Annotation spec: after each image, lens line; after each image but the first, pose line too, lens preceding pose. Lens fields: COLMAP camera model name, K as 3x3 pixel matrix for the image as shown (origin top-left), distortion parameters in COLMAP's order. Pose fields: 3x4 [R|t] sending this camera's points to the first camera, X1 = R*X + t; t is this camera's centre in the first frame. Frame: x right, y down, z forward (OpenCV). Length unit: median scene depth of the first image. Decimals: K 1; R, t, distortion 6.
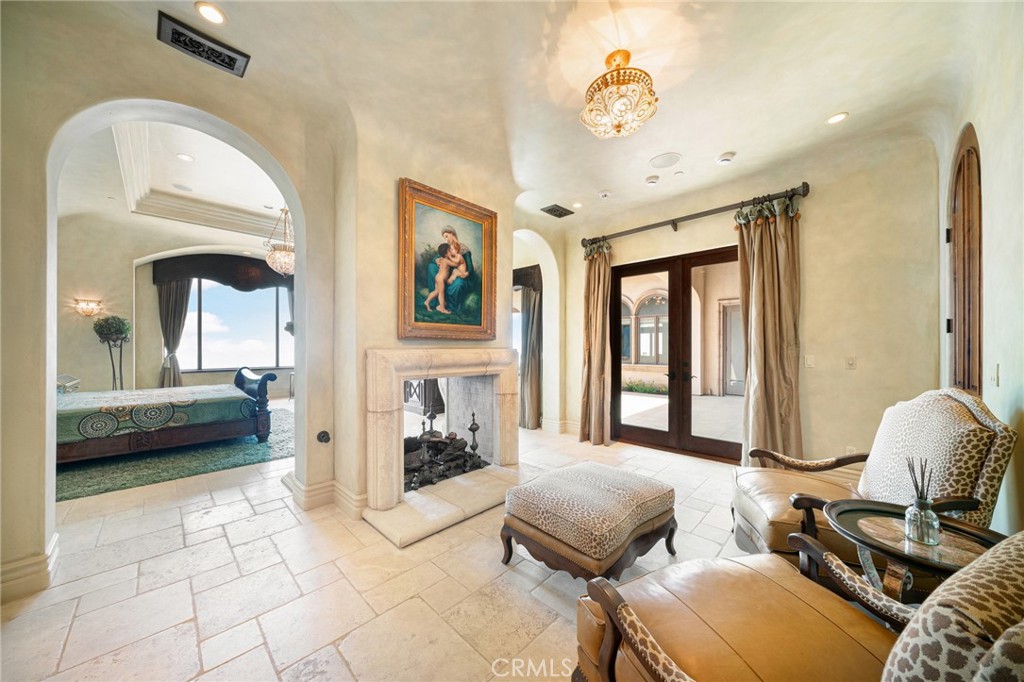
lens RADIAL K [[347.7, 0, 506.7], [0, 347.7, 343.2], [0, 0, 1]] dist [-0.008694, -0.000085]
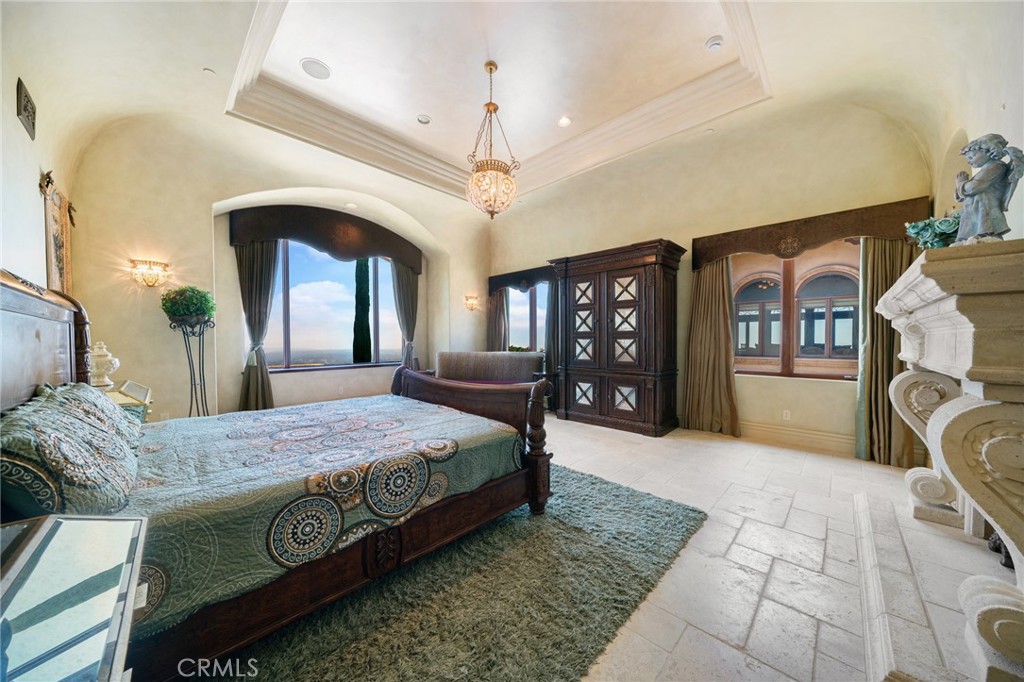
lens RADIAL K [[347.7, 0, 506.7], [0, 347.7, 343.2], [0, 0, 1]] dist [-0.008694, -0.000085]
pose [[0.999994, -0.001483, 0.003006, -0.559059], [0.001416, 0.999755, 0.022069, 0.012297], [-0.003038, -0.022065, 0.999752, 0.355638]]
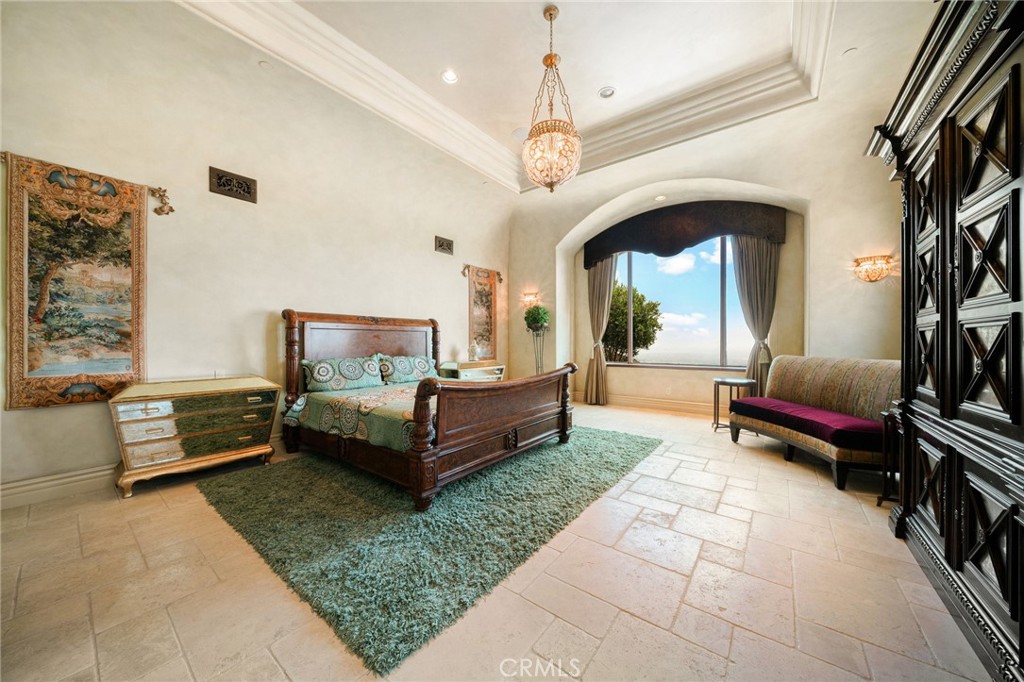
lens RADIAL K [[347.7, 0, 506.7], [0, 347.7, 343.2], [0, 0, 1]] dist [-0.008694, -0.000085]
pose [[0.115547, 0.006385, -0.993281, -0.130951], [0.014717, 0.999859, 0.008139, 0.023140], [0.993193, -0.015559, 0.115437, 0.791439]]
